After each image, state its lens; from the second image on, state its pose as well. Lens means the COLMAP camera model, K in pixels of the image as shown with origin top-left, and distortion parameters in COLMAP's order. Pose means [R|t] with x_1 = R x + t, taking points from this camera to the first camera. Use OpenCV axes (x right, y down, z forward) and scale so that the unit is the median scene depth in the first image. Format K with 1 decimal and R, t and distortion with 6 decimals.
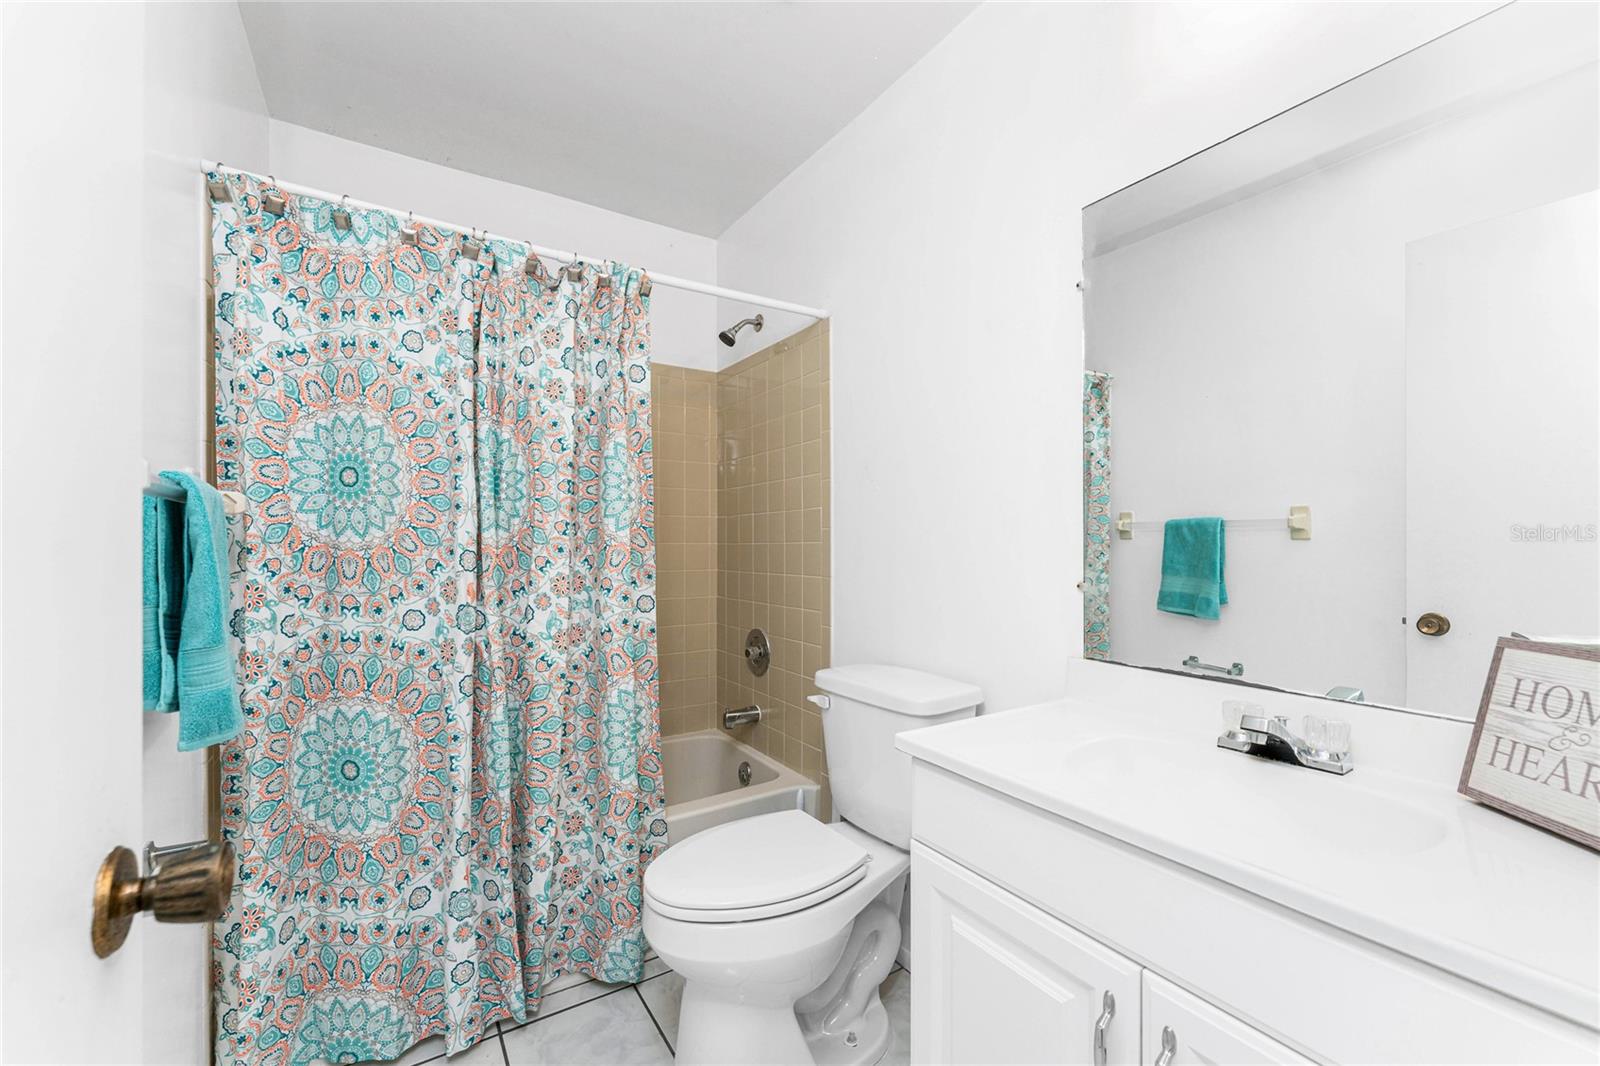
lens RADIAL K [[660.4, 0, 764.6], [0, 660.4, 540.4], [0, 0, 1]] dist [-0.000877, 0.000335]
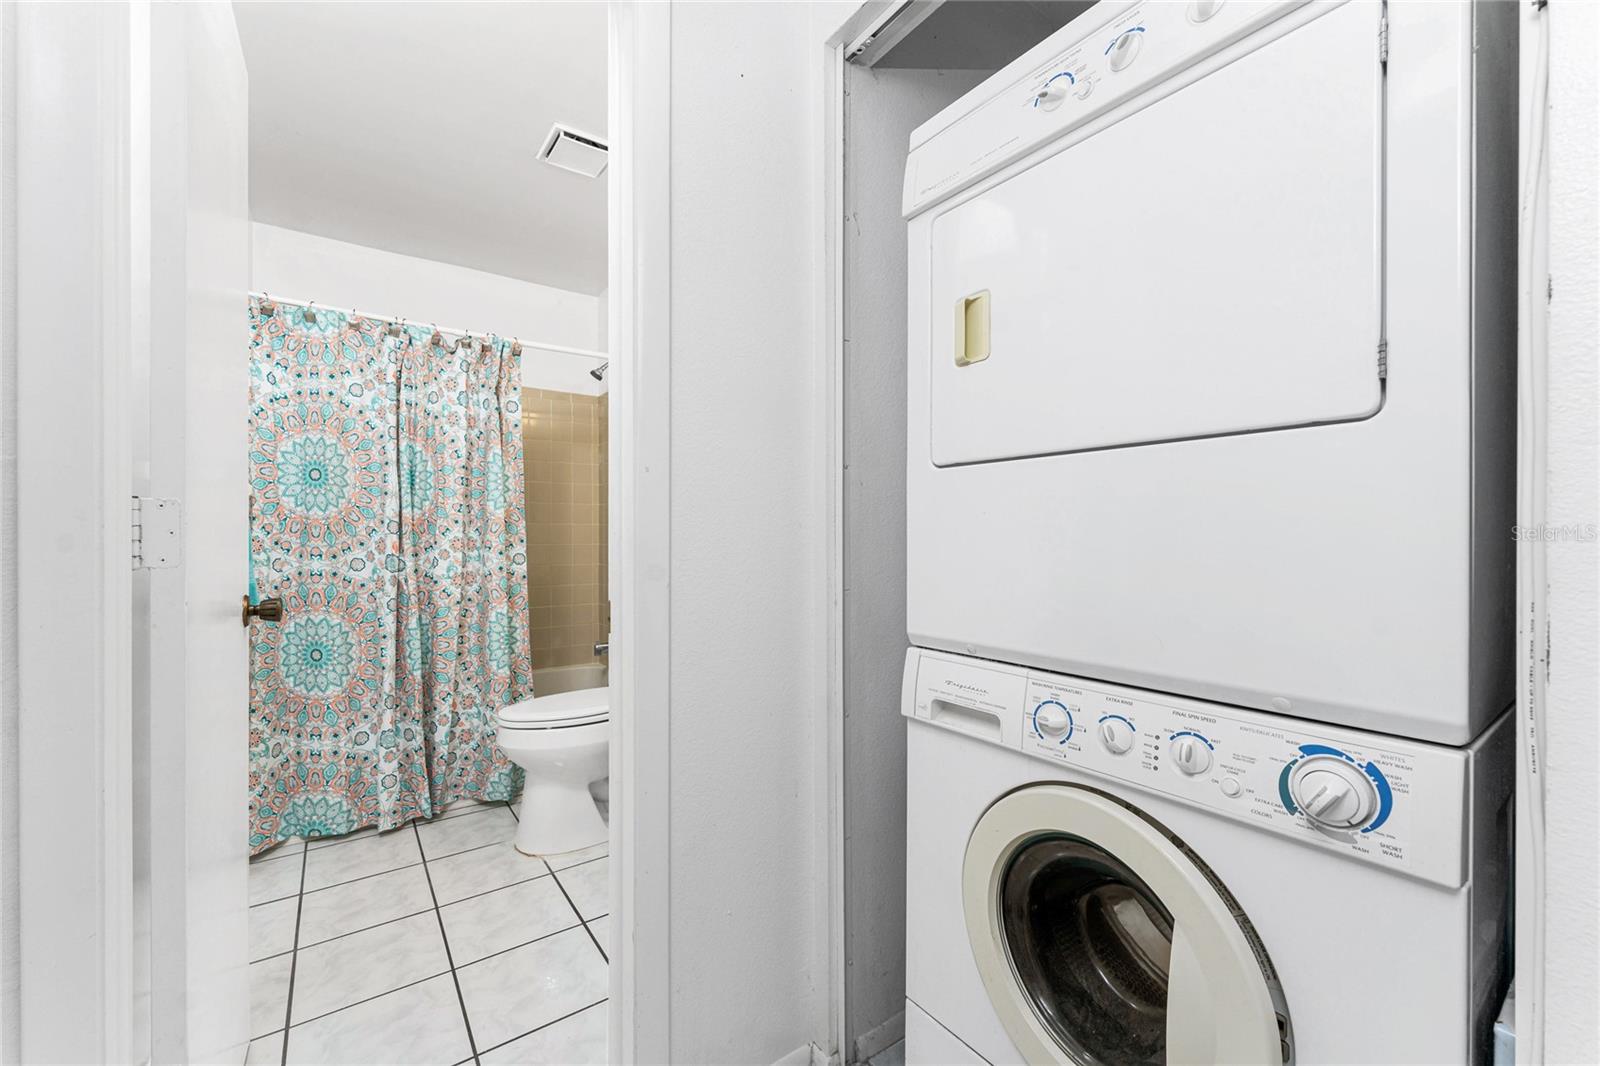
lens RADIAL K [[660.4, 0, 784.4], [0, 660.4, 534.5], [0, 0, 1]] dist [-0.000877, 0.000335]
pose [[0.997717, -0.004688, 0.067364, 0.396276], [0.004904, 0.999983, -0.003034, 0.059022], [-0.067349, 0.003358, 0.997724, -0.669838]]
